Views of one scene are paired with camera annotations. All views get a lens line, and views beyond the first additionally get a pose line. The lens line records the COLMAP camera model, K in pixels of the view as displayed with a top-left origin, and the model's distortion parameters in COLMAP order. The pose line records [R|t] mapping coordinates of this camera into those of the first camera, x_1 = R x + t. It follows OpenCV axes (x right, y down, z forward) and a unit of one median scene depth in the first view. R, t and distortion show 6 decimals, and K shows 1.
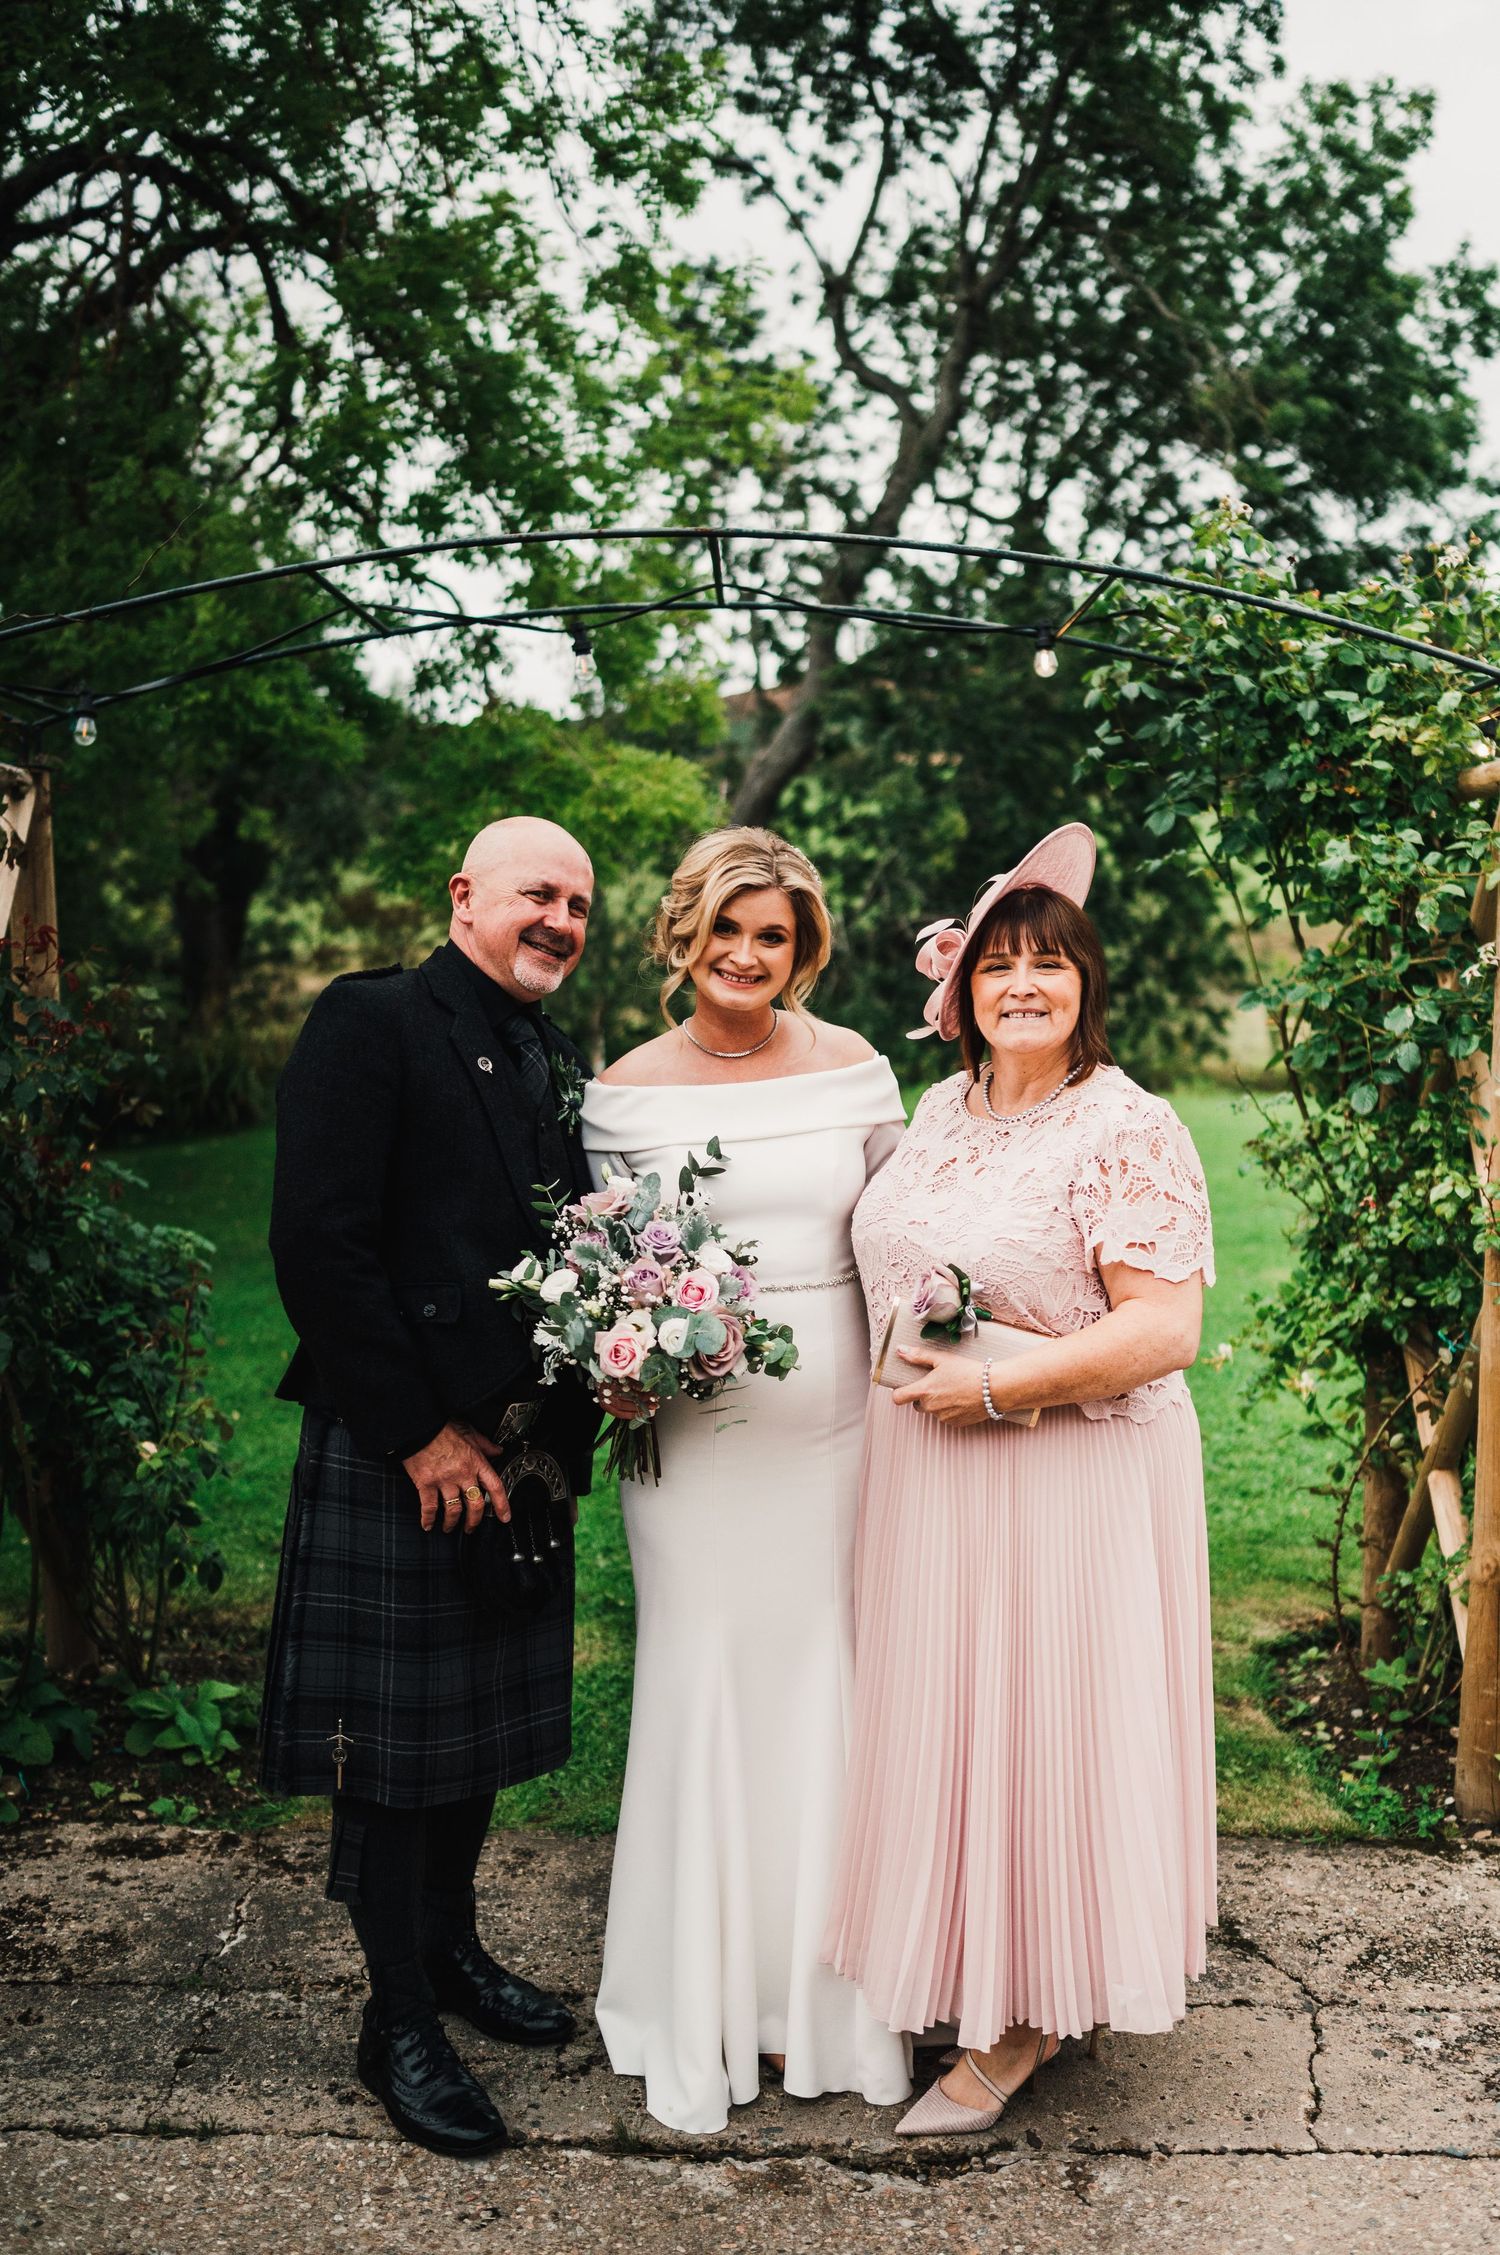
lens RADIAL K [[2248.1, 0, 681.4], [0, 2248.1, 1120.9], [0, 0, 1]] dist [-0.000948, -0.006601]
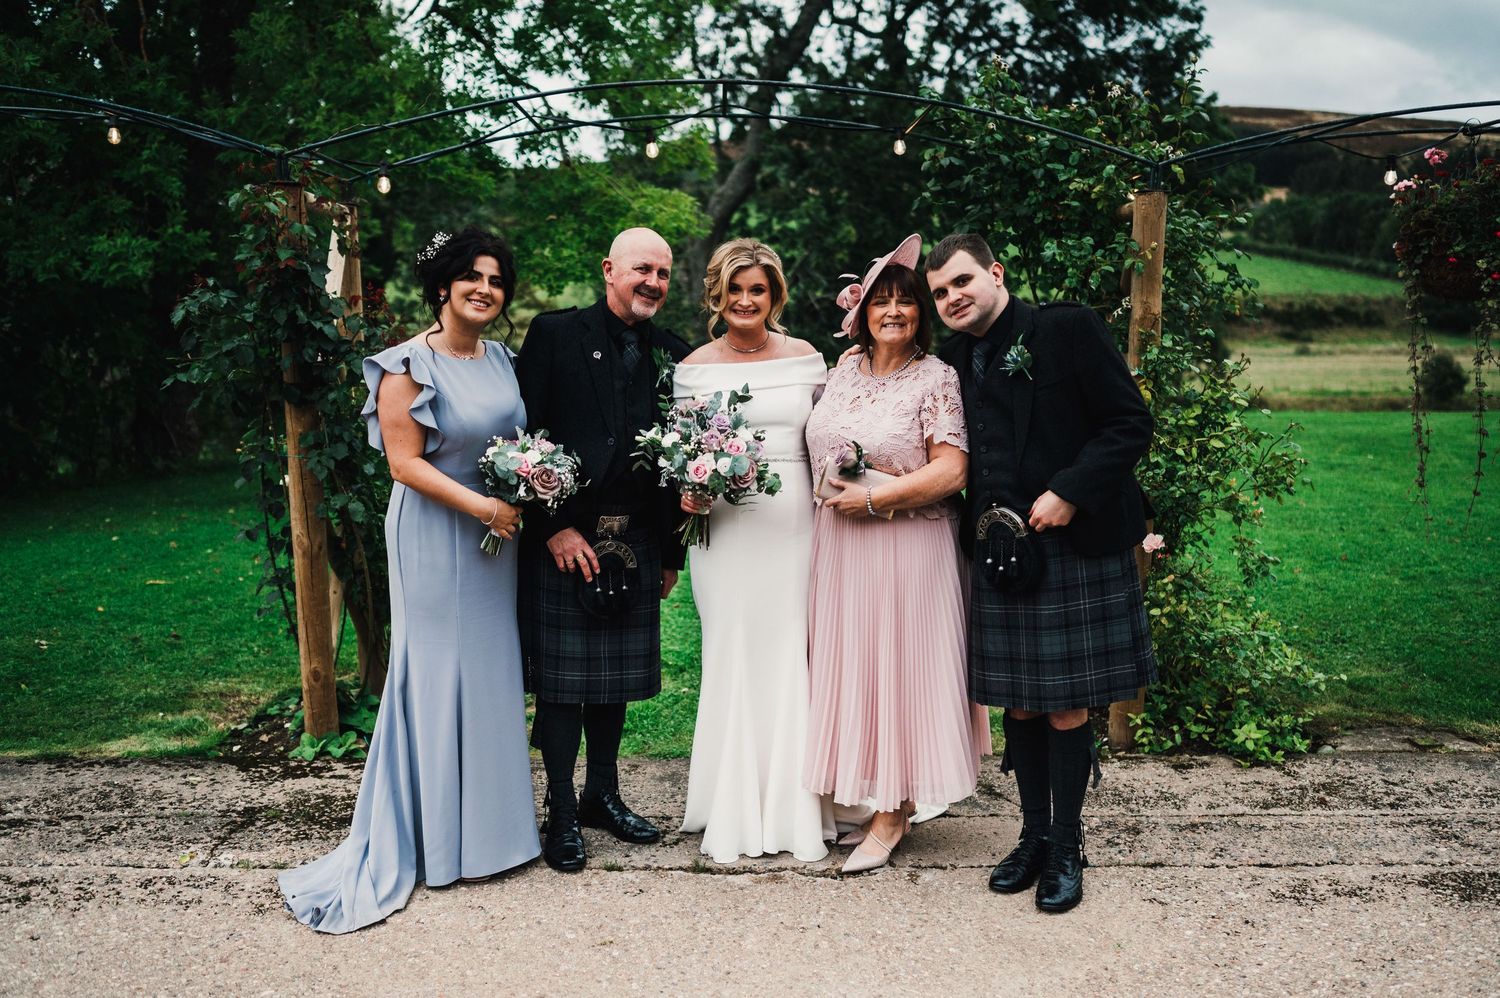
lens RADIAL K [[1484.3, 0, 750.0], [0, 1484.3, 499.0], [0, 0, 1]] dist [-0.041160, -0.000658]
pose [[0.998392, -0.007623, 0.056168, -0.032333], [0.005065, 0.998949, 0.045547, 0.030486], [-0.056456, -0.045189, 0.997382, -0.225030]]
